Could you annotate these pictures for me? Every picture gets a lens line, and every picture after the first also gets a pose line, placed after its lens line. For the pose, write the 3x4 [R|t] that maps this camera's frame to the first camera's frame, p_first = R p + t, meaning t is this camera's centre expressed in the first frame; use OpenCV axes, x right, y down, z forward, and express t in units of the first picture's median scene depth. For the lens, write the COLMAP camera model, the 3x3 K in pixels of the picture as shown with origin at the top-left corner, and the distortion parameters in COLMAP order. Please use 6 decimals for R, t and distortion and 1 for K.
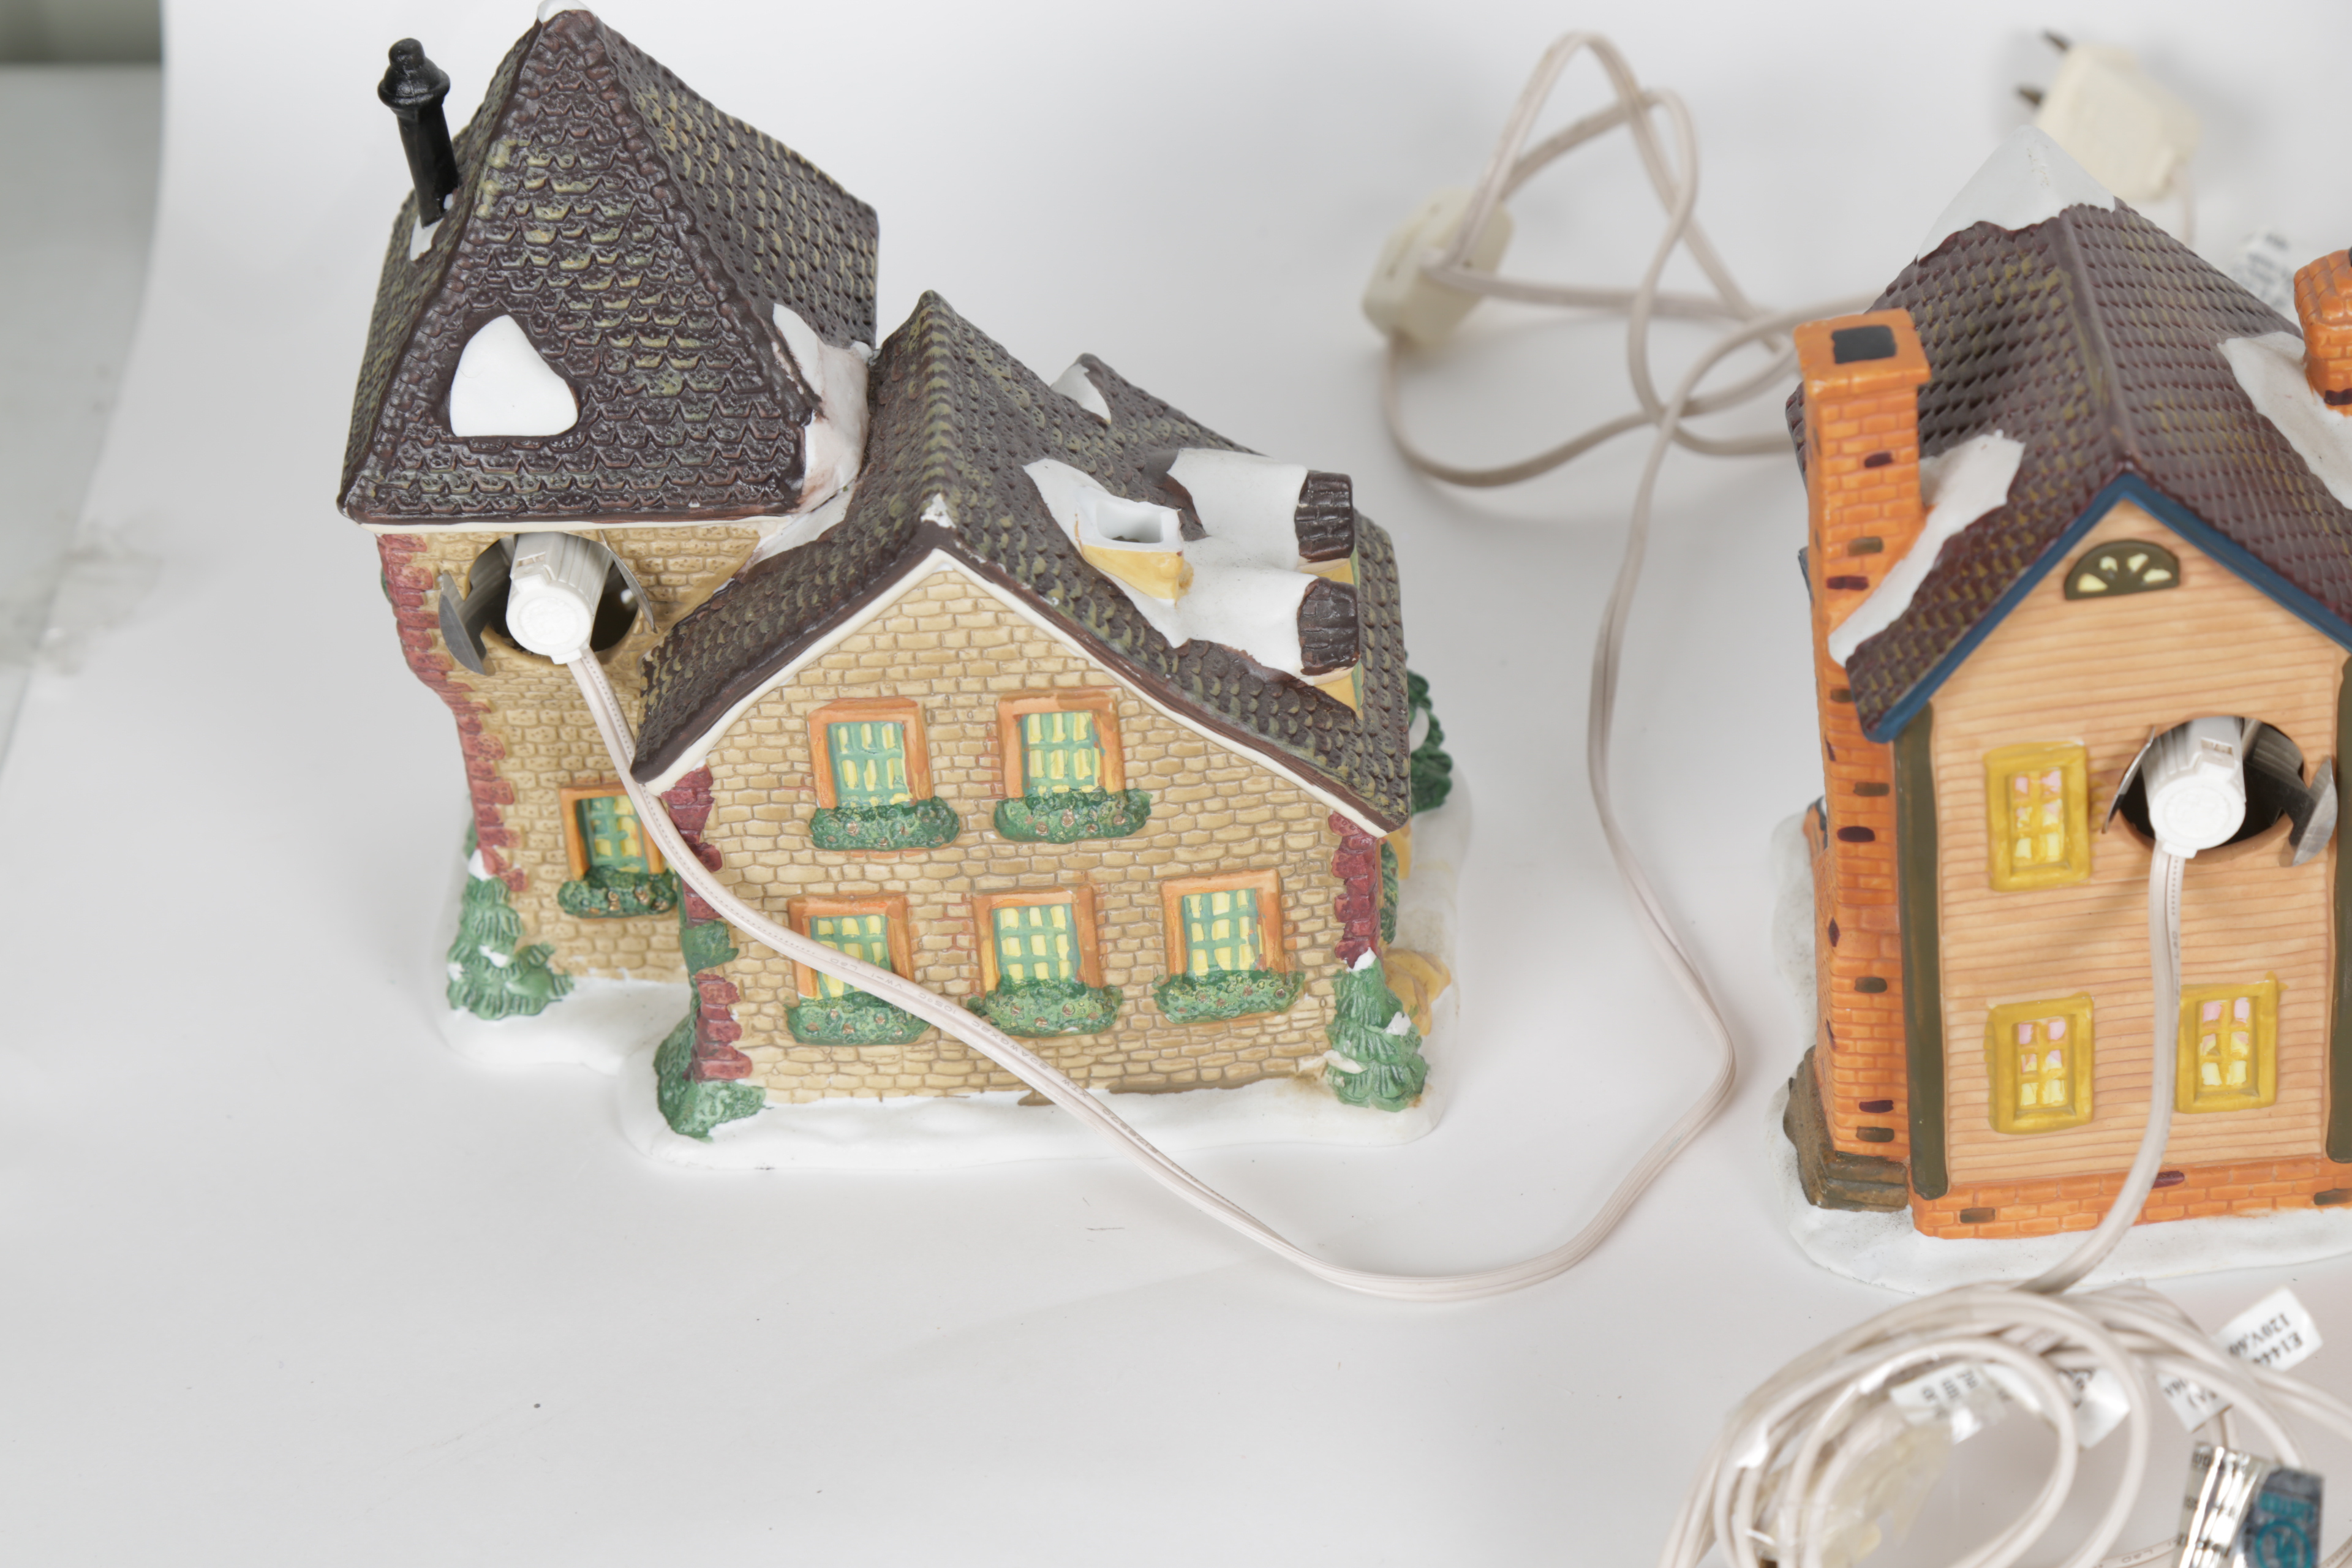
lens RADIAL K [[6116.4, 0, 1162.5], [0, 6116.4, 789.8], [0, 0, 1]] dist [0.416146, 0.000000]
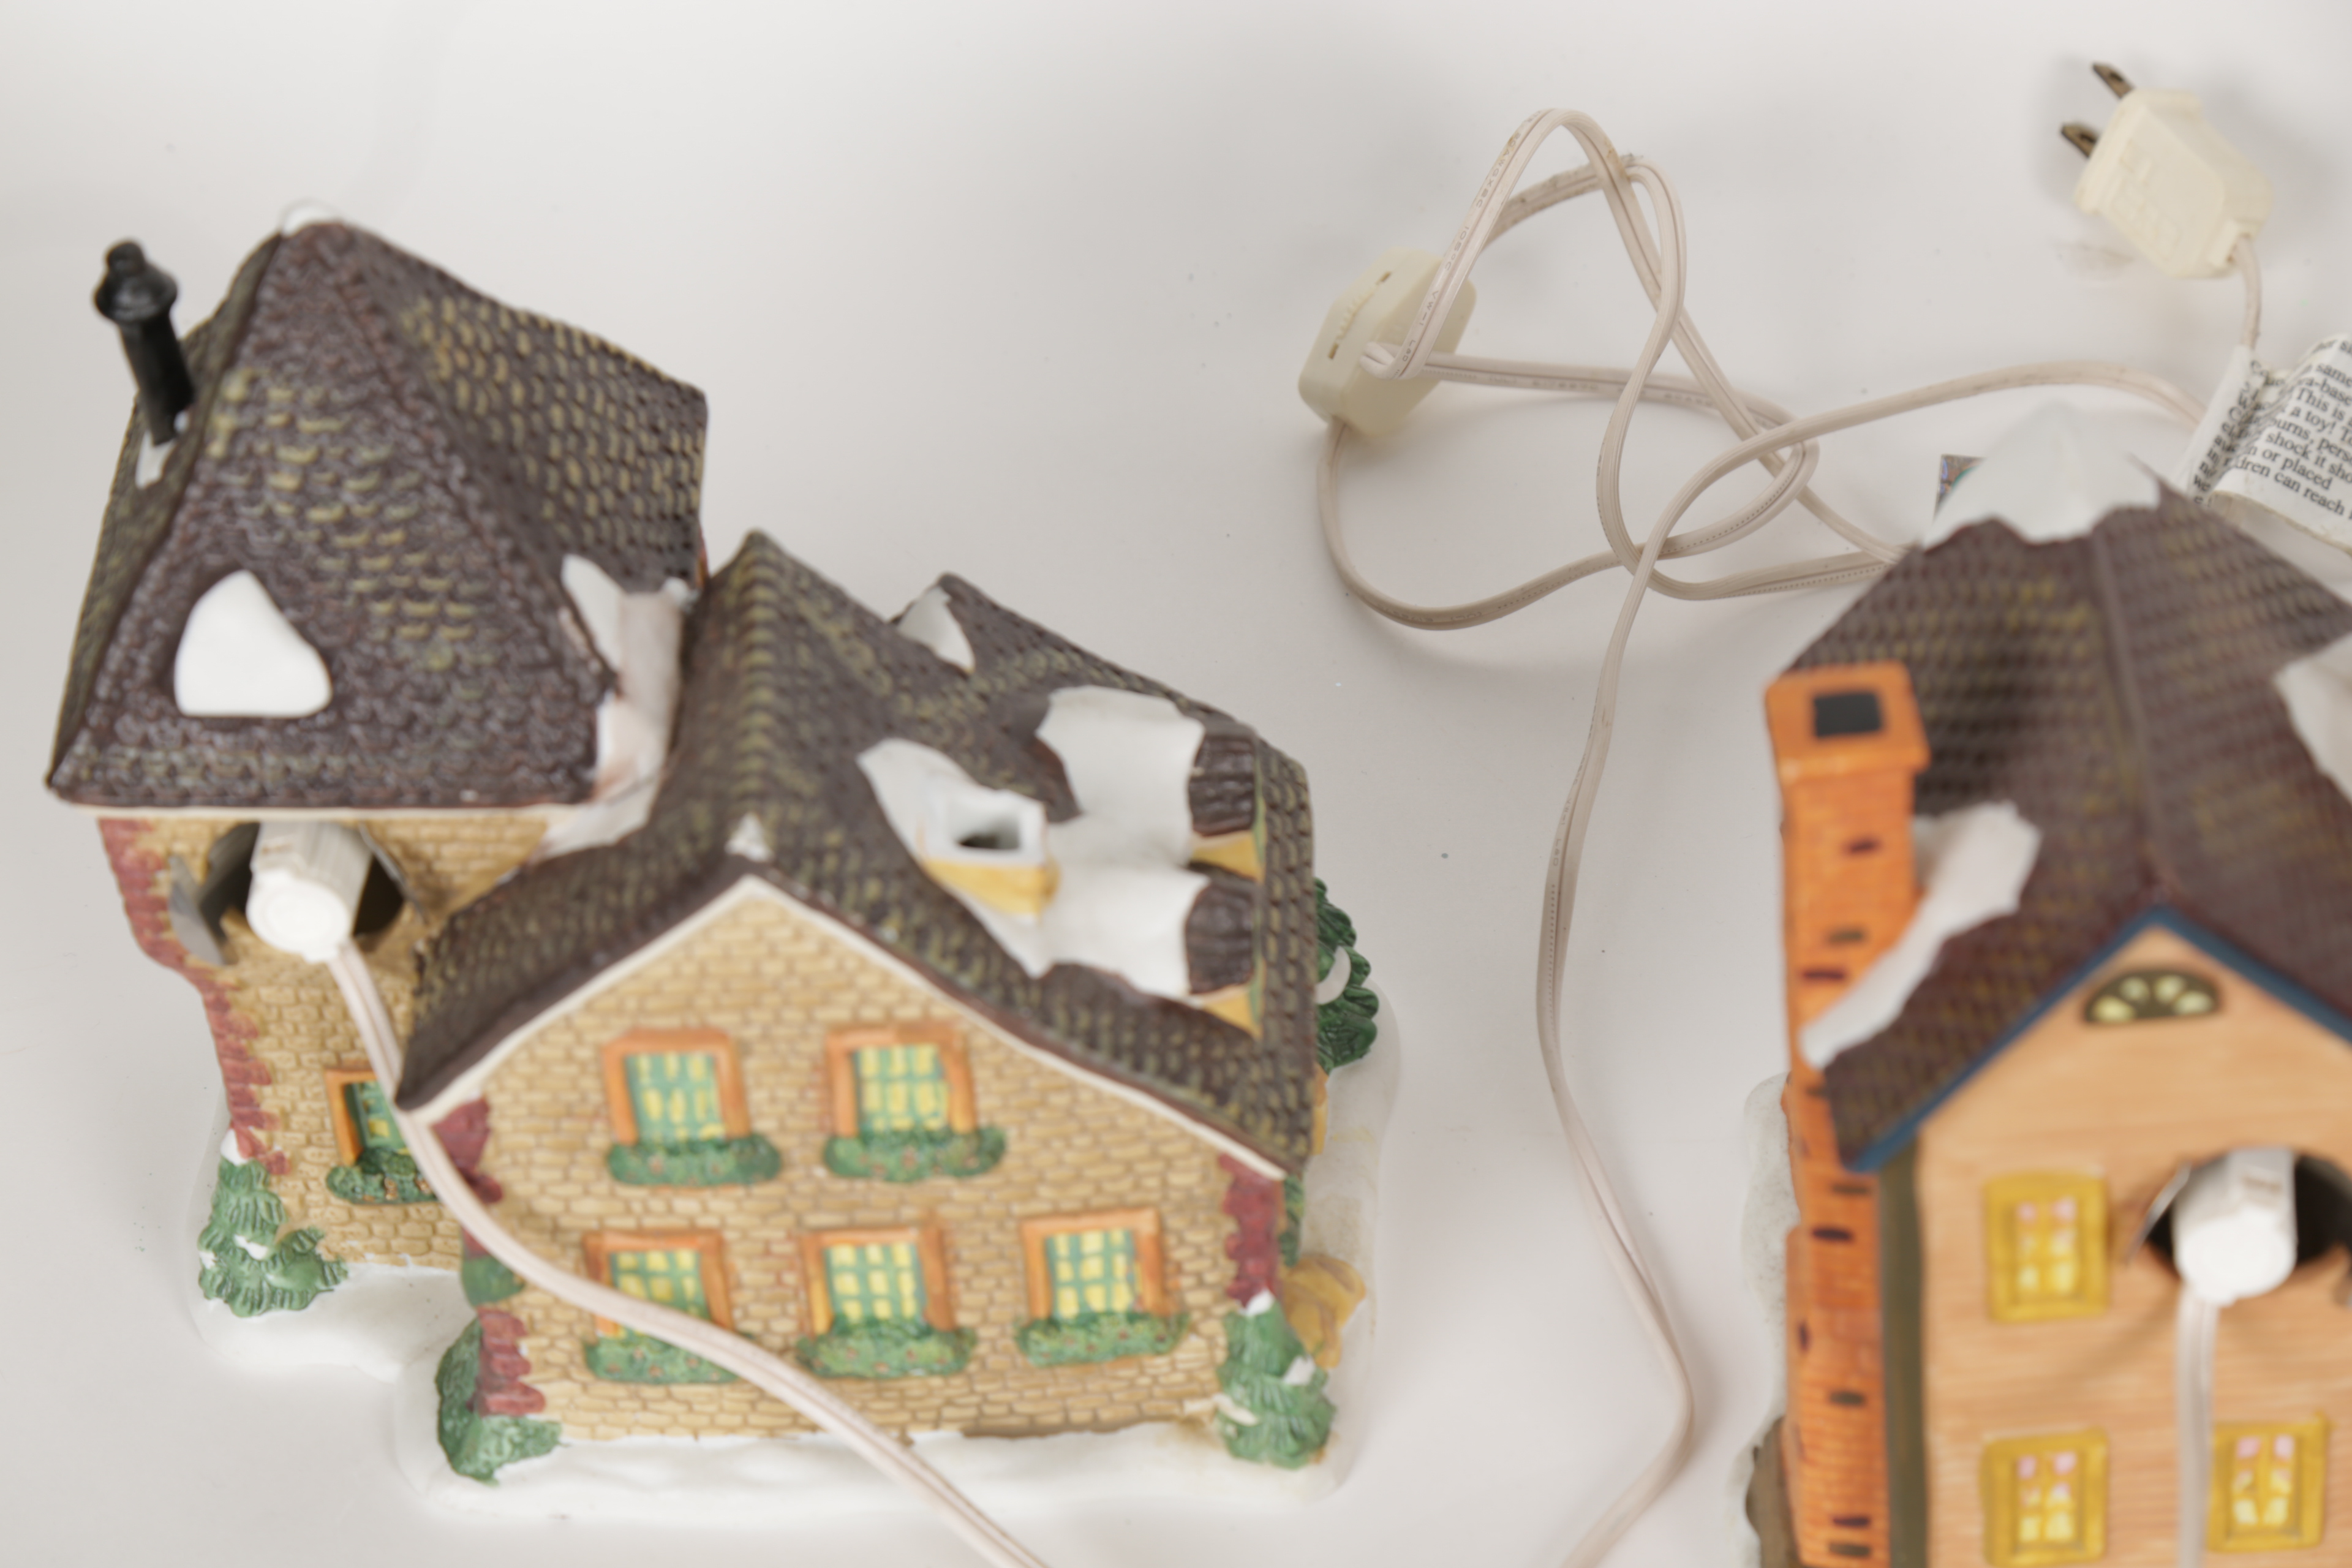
lens RADIAL K [[6116.4, 0, 1165.0], [0, 6116.4, 791.5], [0, 0, 1]] dist [0.416146, 0.000000]
pose [[0.999816, 0.016899, -0.009112, 0.027142], [-0.015880, 0.994640, 0.102174, -0.134483], [0.010790, -0.102010, 0.994725, 0.158799]]
